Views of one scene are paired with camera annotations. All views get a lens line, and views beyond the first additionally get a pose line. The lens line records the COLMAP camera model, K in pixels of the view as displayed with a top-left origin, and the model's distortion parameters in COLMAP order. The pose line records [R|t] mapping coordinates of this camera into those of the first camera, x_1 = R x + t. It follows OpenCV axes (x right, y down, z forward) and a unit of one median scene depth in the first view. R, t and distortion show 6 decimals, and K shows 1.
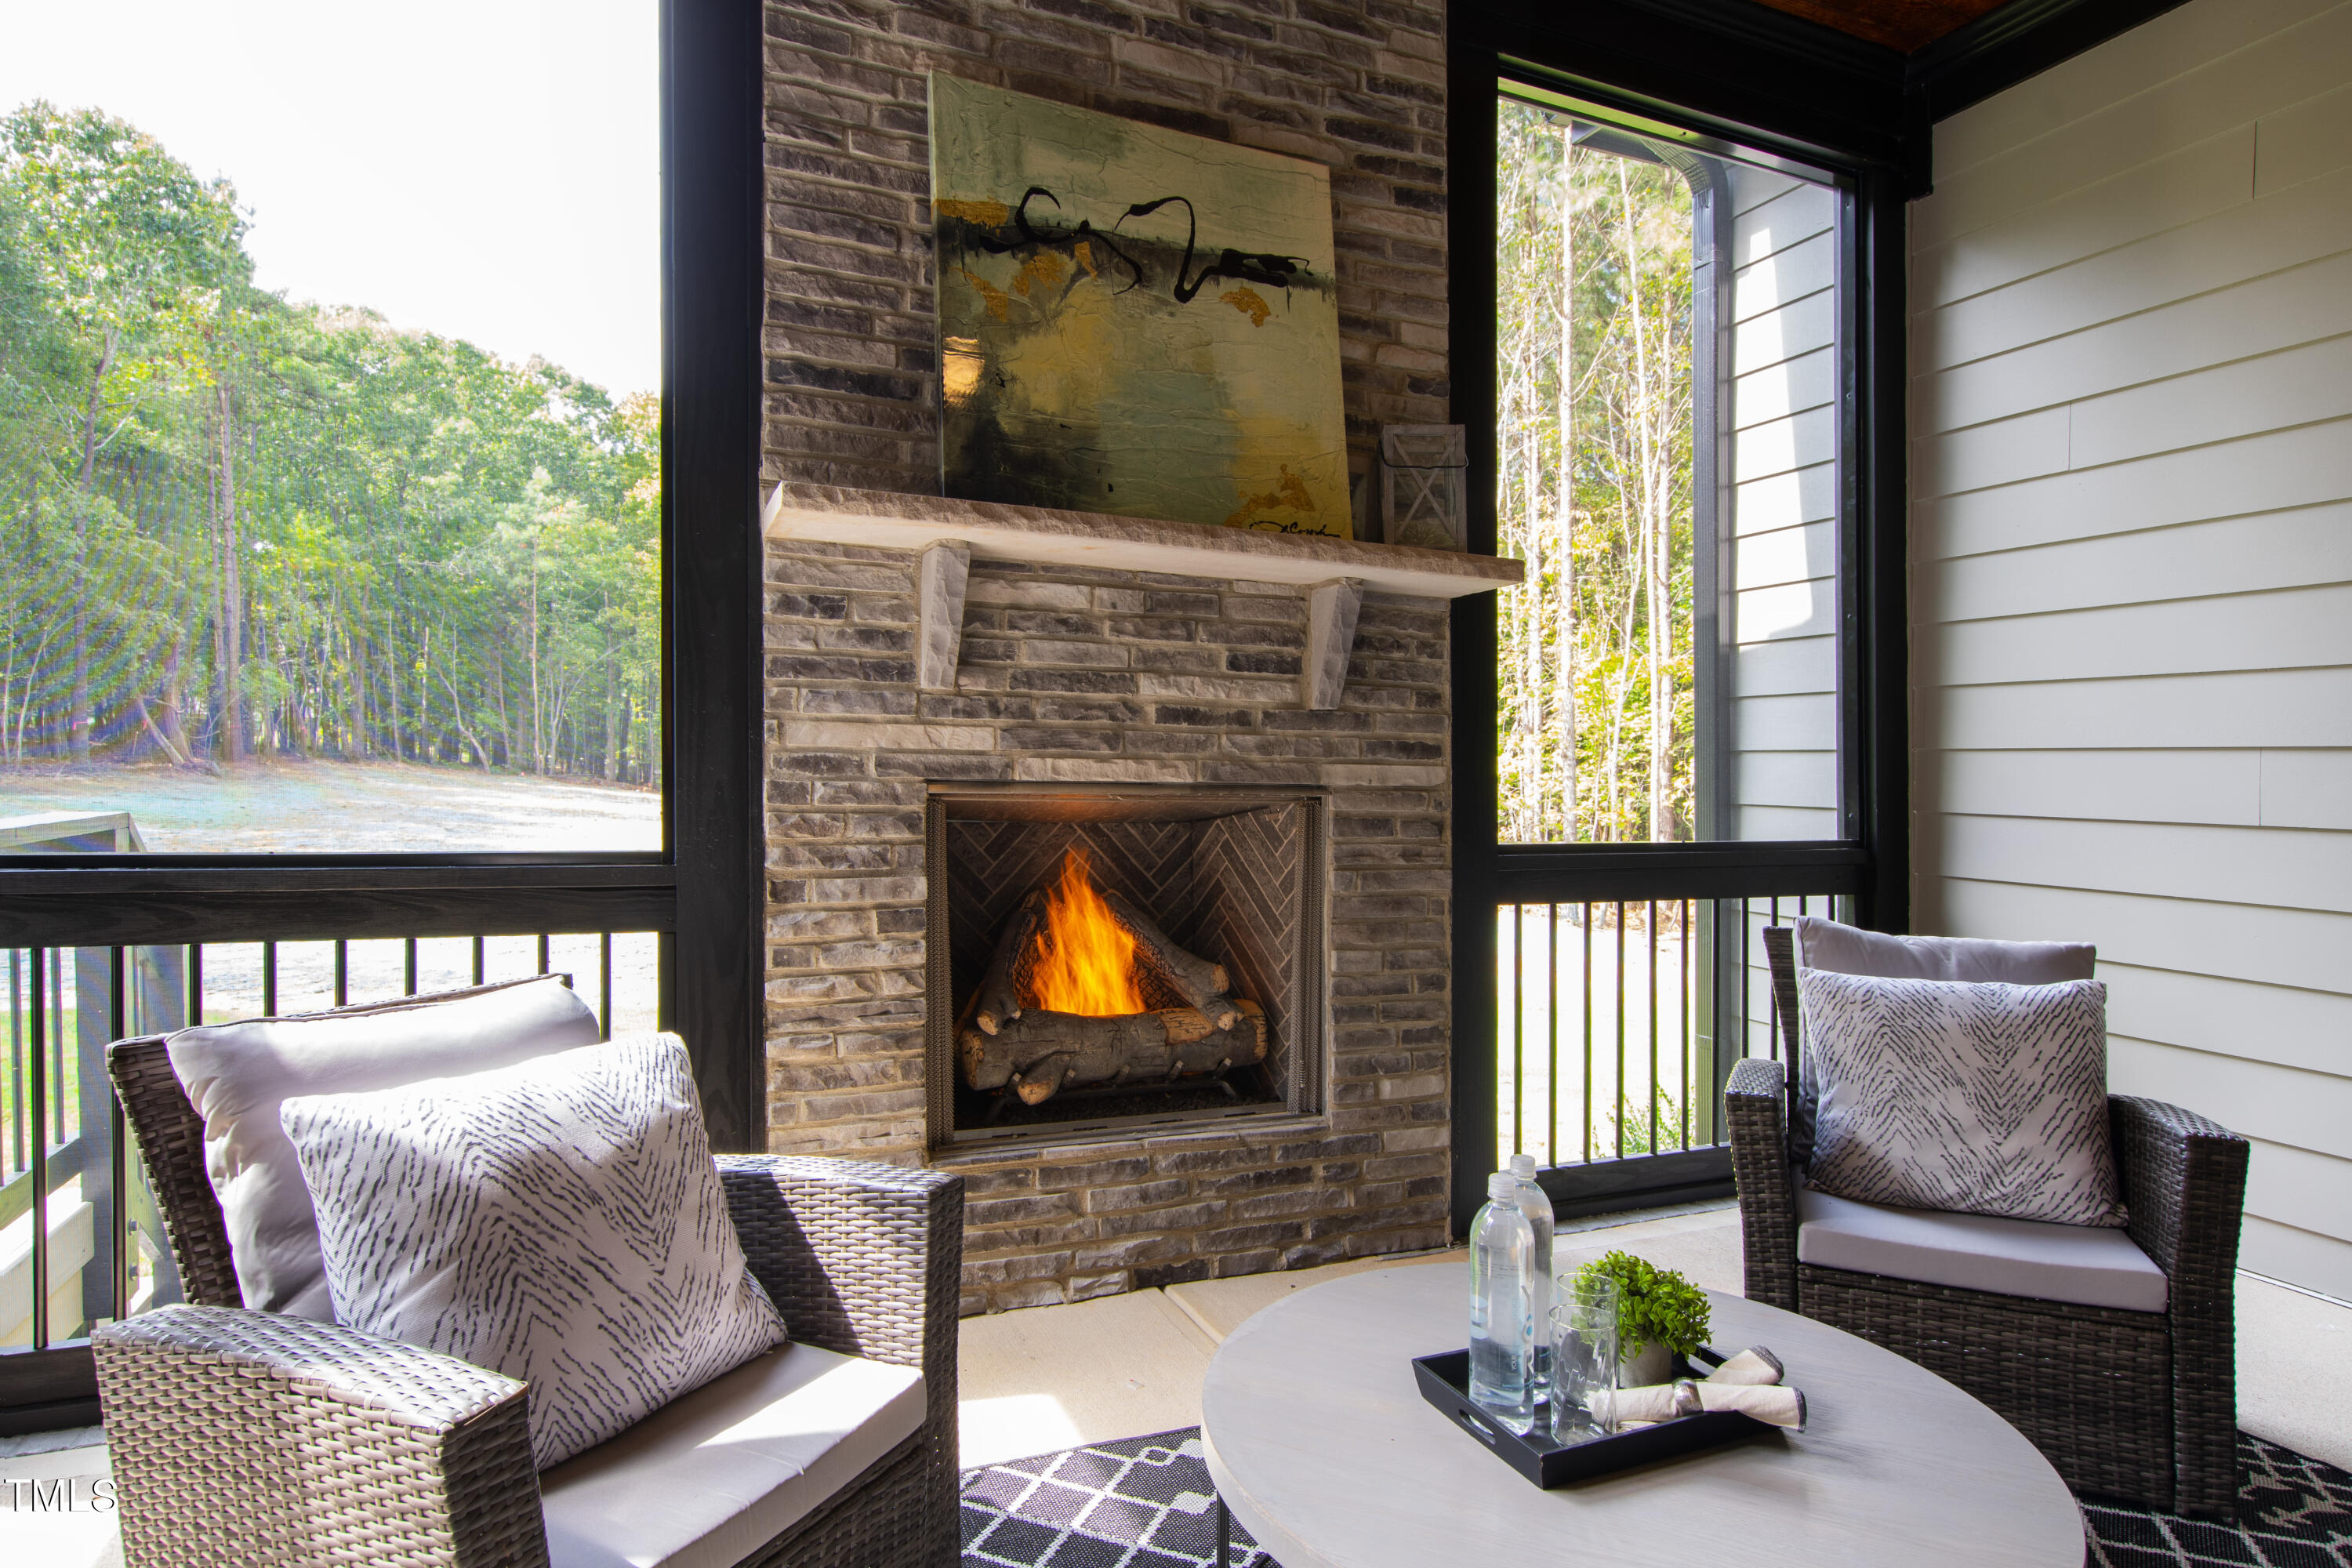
lens RADIAL K [[1284.0, 0, 1178.2], [0, 1284.0, 800.3], [0, 0, 1]] dist [-0.003877, -0.000170]
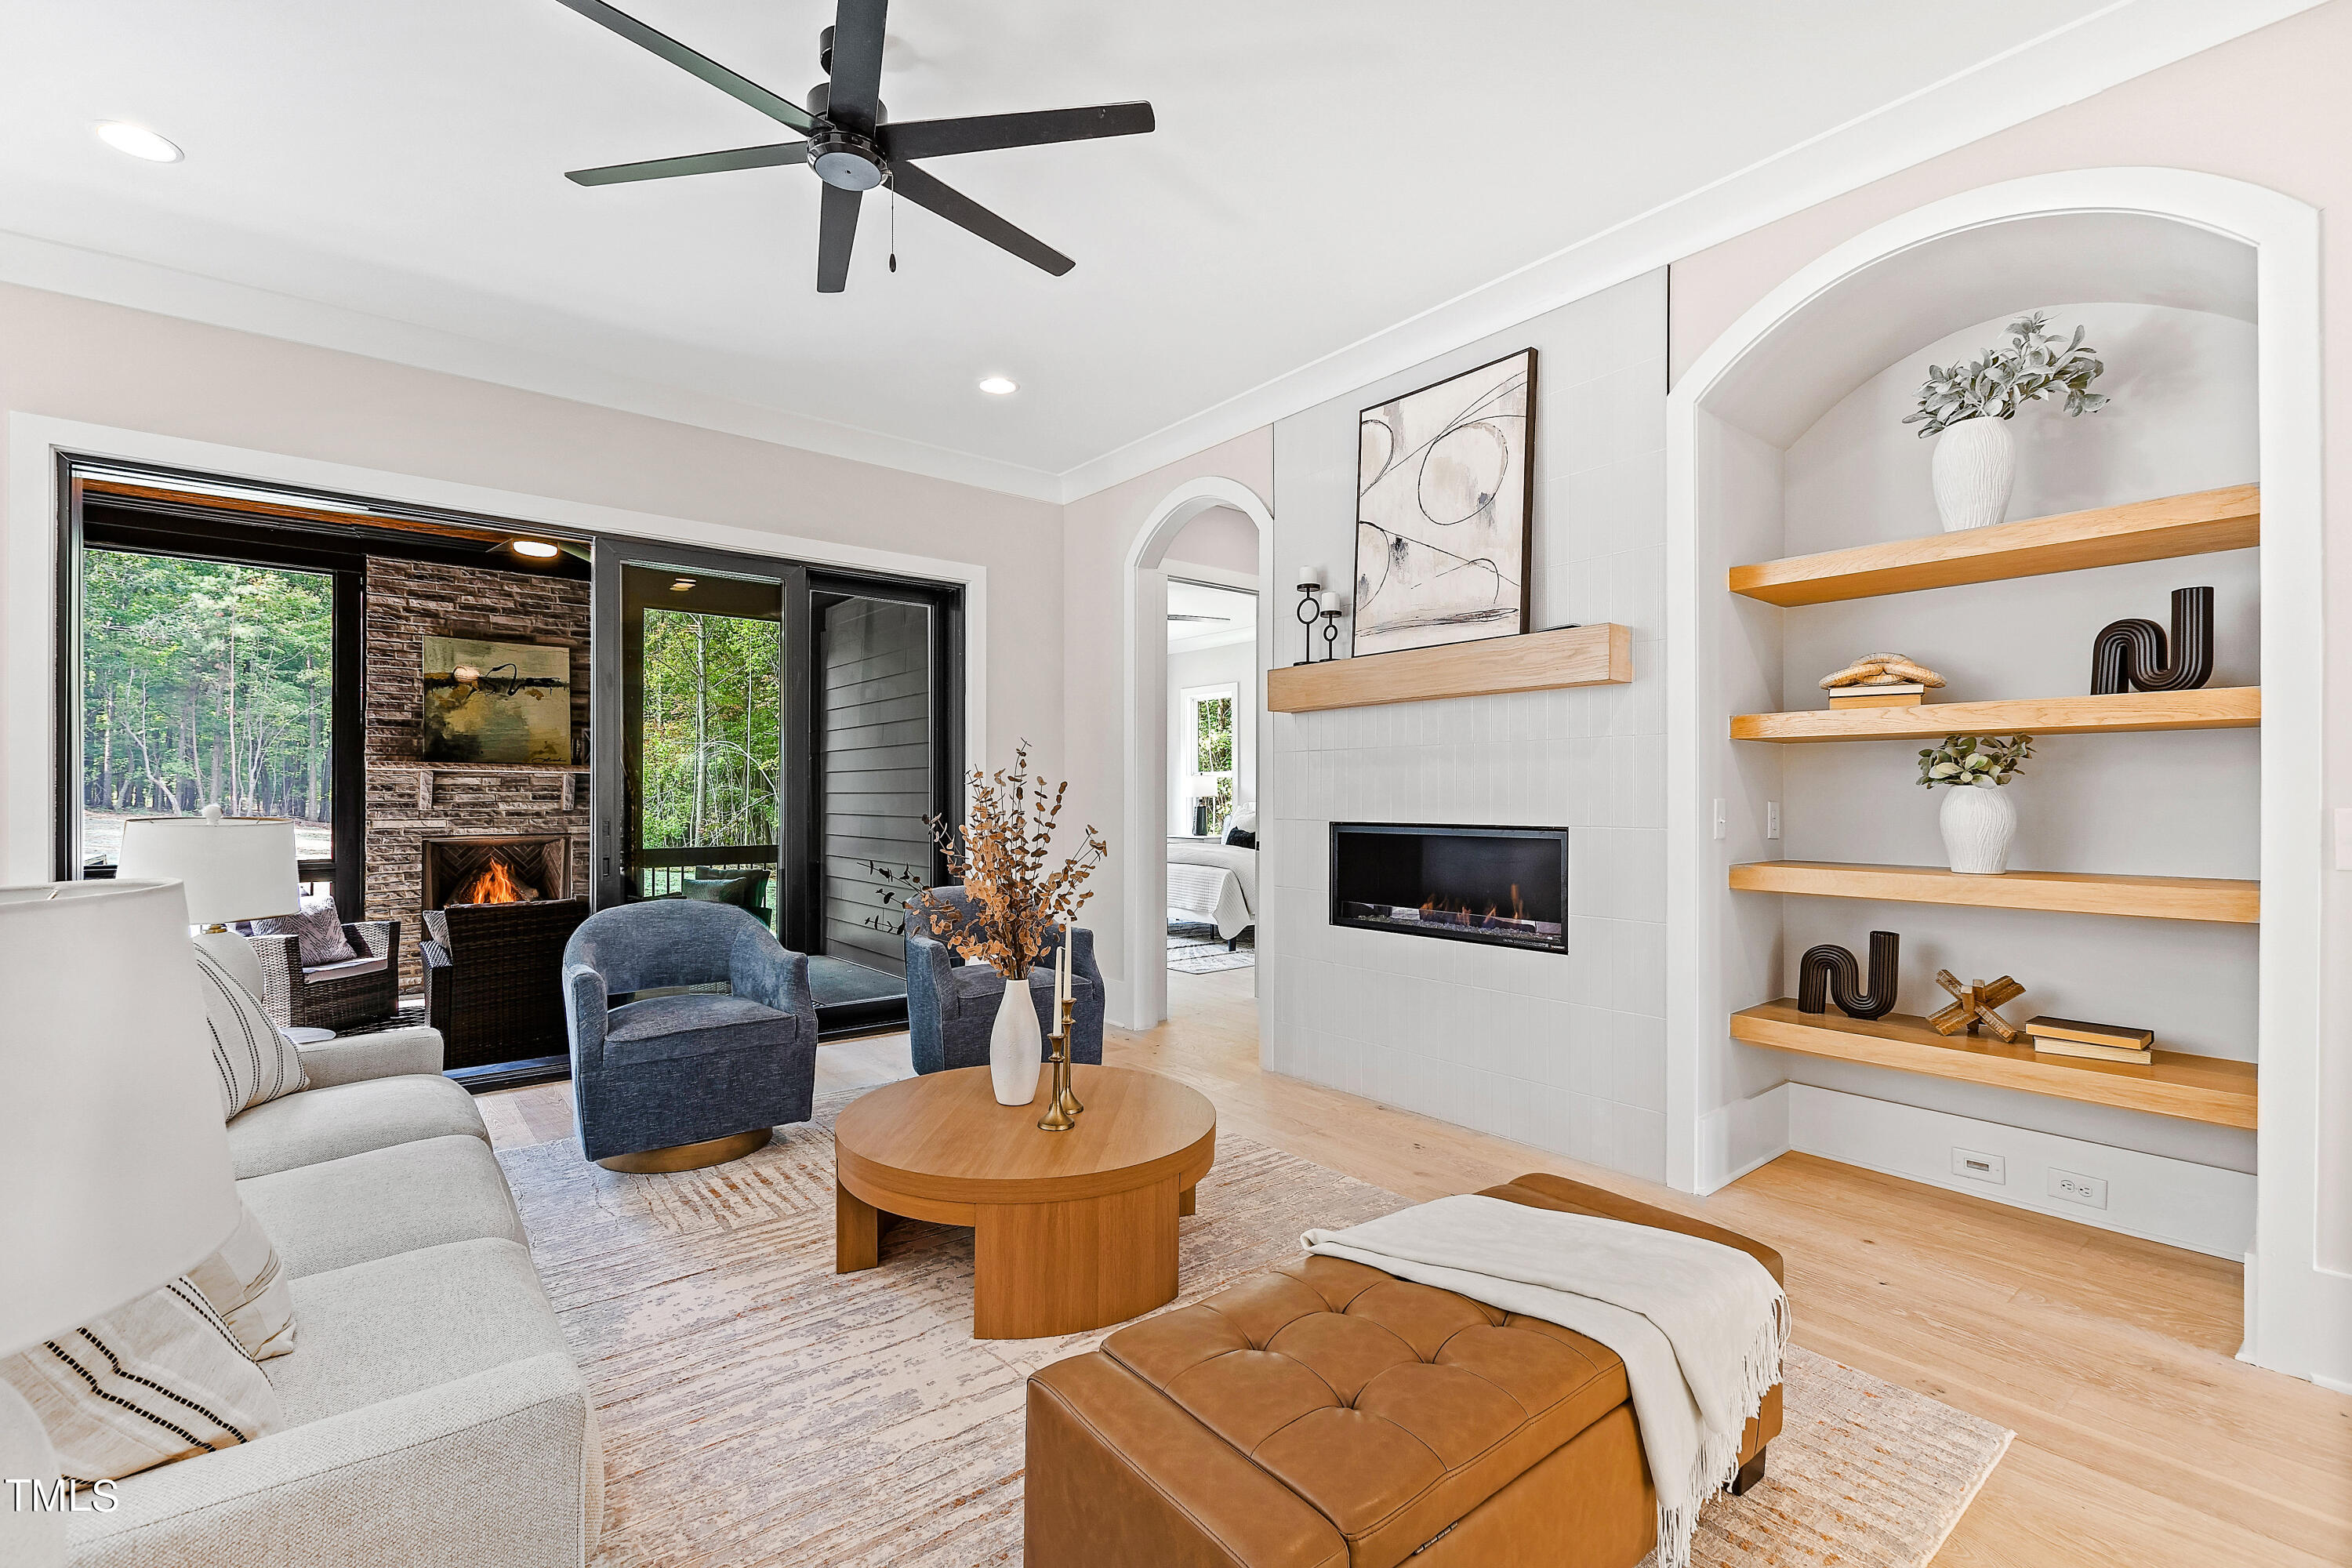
lens RADIAL K [[1045.4, 0, 1163.8], [0, 1045.4, 776.4], [0, 0, 1]] dist [0.009459, -0.002337]
pose [[0.964929, -0.015378, 0.262062, 0.940210], [0.025958, 0.998980, -0.036957, -0.018768], [-0.261226, 0.042464, 0.964343, -2.138611]]
